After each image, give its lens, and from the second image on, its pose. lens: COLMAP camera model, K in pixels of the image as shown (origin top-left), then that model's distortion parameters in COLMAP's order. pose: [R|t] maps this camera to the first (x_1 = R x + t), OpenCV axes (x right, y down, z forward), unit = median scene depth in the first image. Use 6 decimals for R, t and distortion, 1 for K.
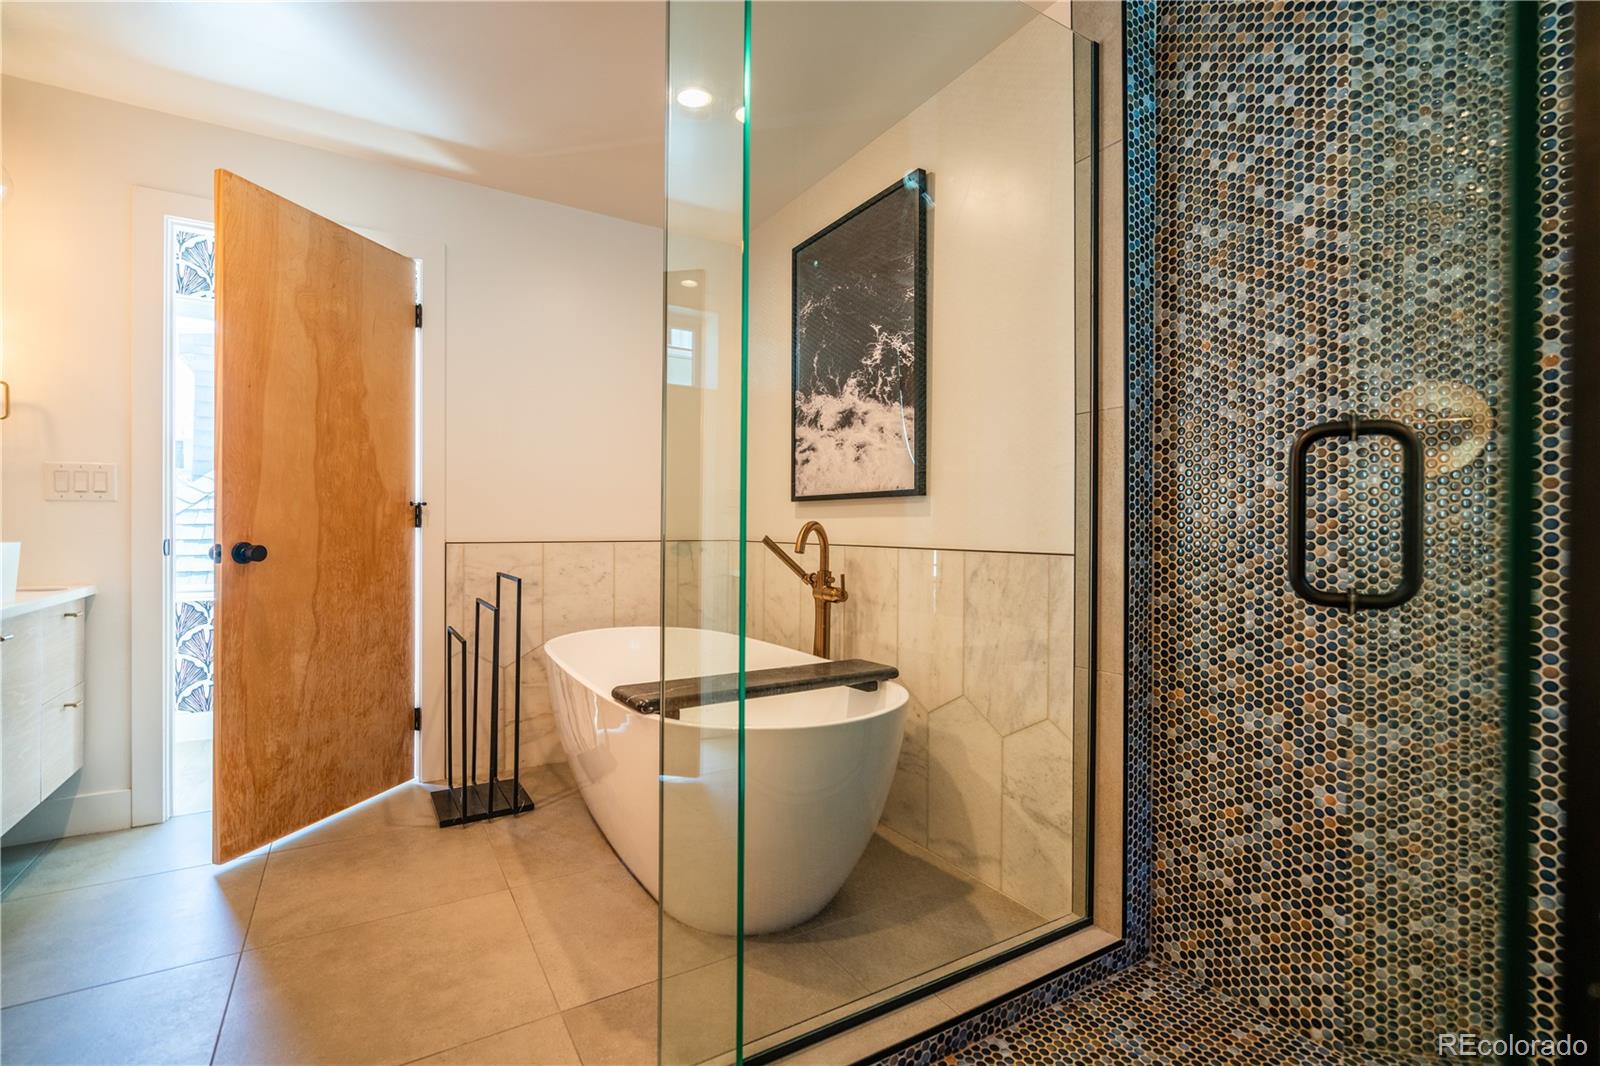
lens RADIAL K [[728.3, 0, 792.9], [0, 728.3, 529.1], [0, 0, 1]] dist [-0.001552, 0.001172]
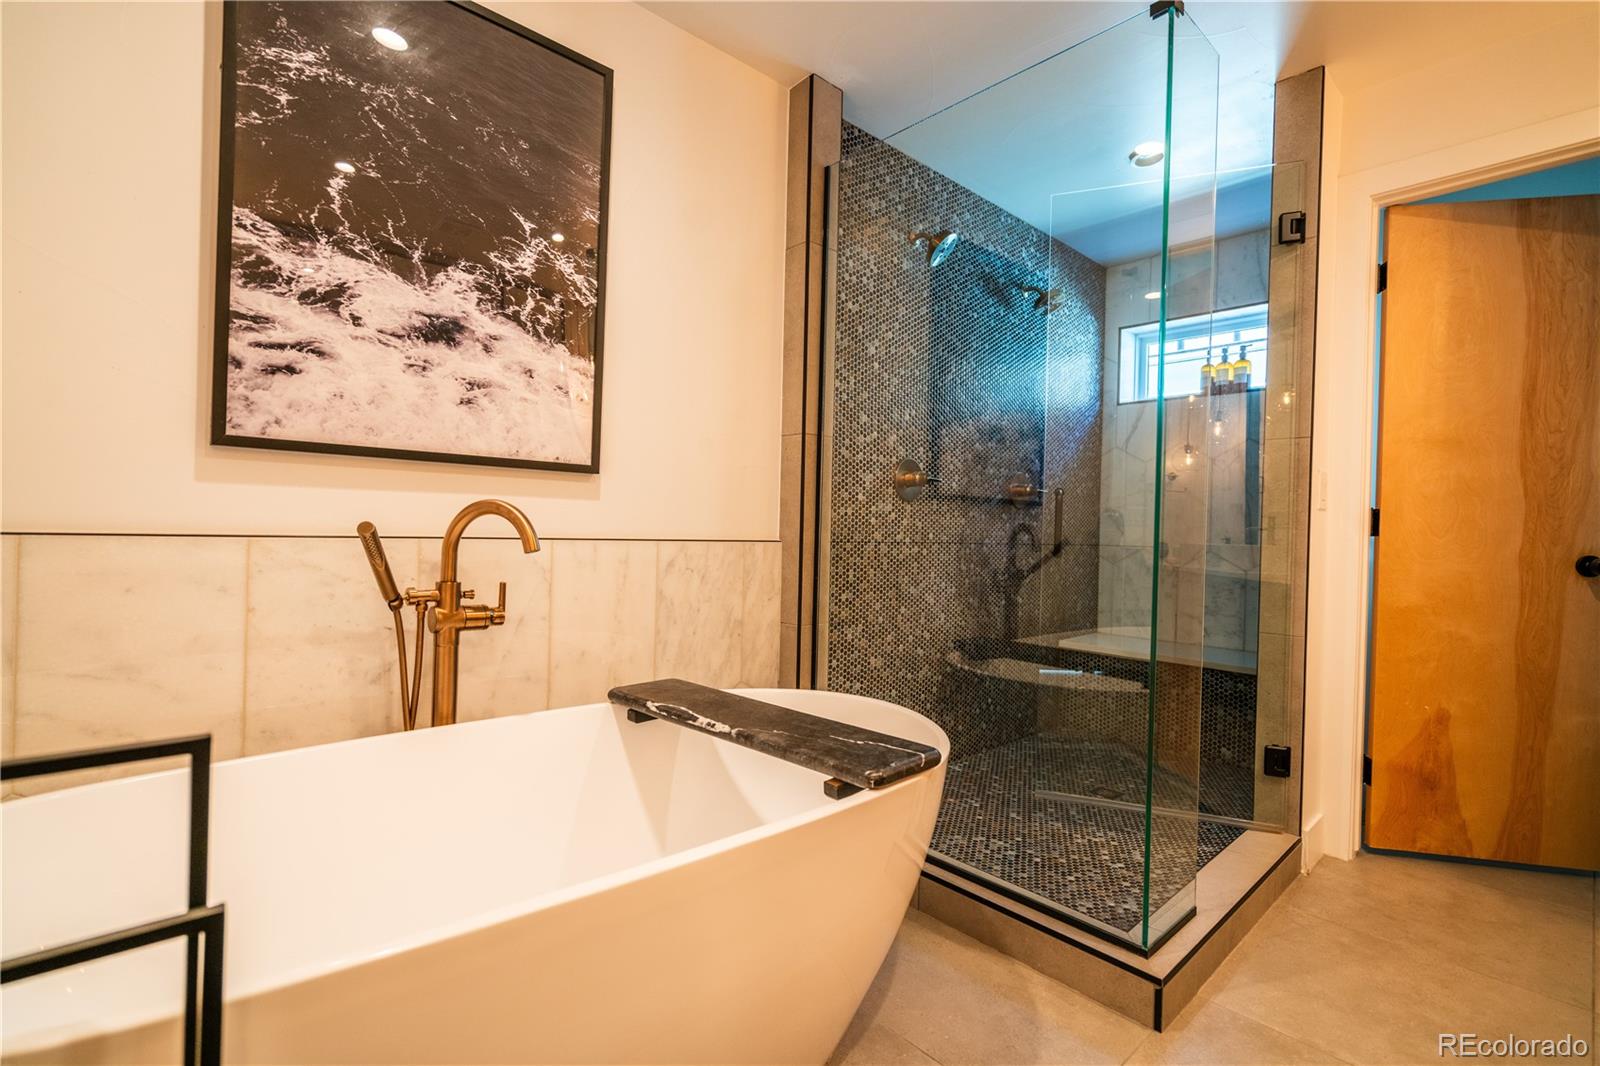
lens RADIAL K [[728.3, 0, 792.9], [0, 728.3, 529.1], [0, 0, 1]] dist [-0.001552, 0.001172]
pose [[-0.191167, -0.015916, 0.981428, -0.521457], [-0.027502, 0.999563, 0.010853, 0.000108], [-0.981172, -0.024917, -0.191521, 0.738104]]
